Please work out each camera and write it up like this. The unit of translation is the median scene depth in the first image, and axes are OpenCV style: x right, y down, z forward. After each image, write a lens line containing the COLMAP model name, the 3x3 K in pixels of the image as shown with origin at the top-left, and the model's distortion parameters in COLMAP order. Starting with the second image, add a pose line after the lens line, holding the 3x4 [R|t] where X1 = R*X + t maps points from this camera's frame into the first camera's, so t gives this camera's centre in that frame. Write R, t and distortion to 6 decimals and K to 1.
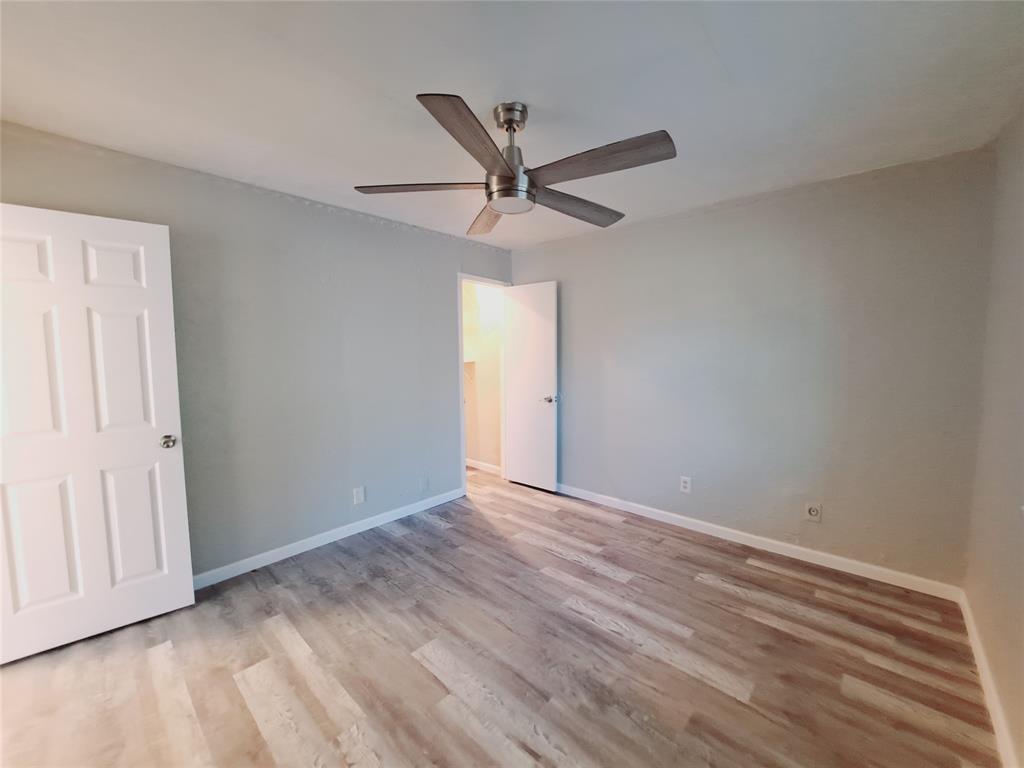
lens RADIAL K [[411.8, 0, 503.7], [0, 411.8, 378.2], [0, 0, 1]] dist [-0.014987, -0.000215]
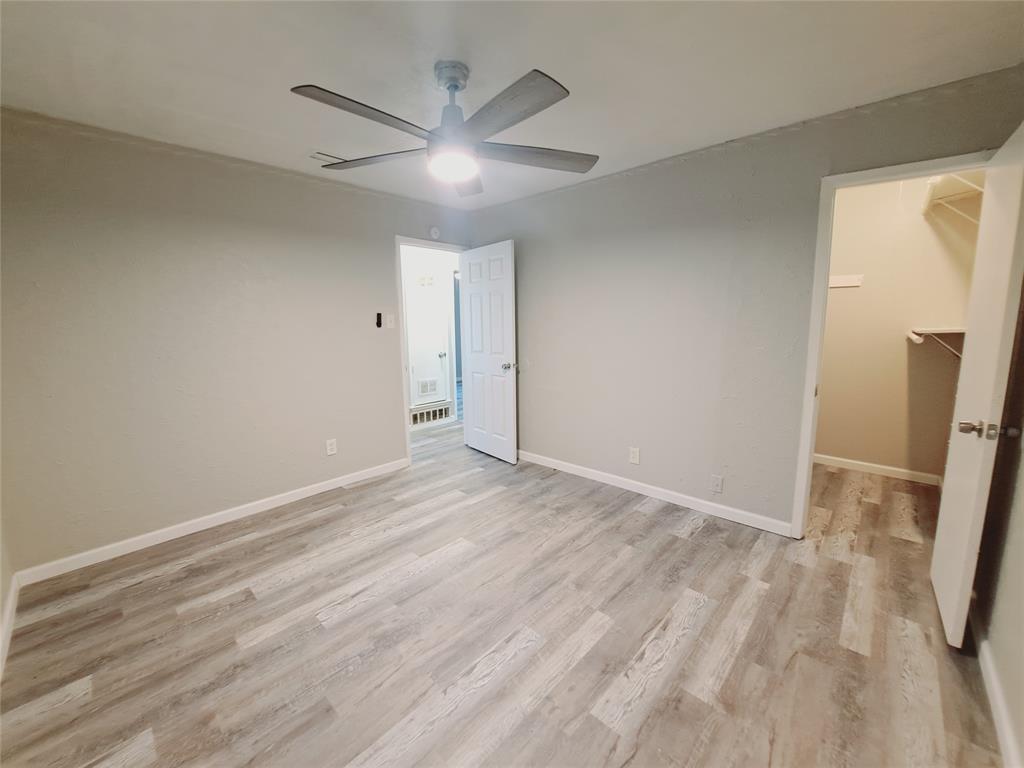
lens RADIAL K [[411.8, 0, 503.7], [0, 411.8, 378.2], [0, 0, 1]] dist [-0.014987, -0.000215]
pose [[-0.008993, 0.150599, -0.988554, 0.801288], [-0.059235, 0.986778, 0.150867, -0.048808], [0.998204, 0.059913, 0.000046, 0.851570]]
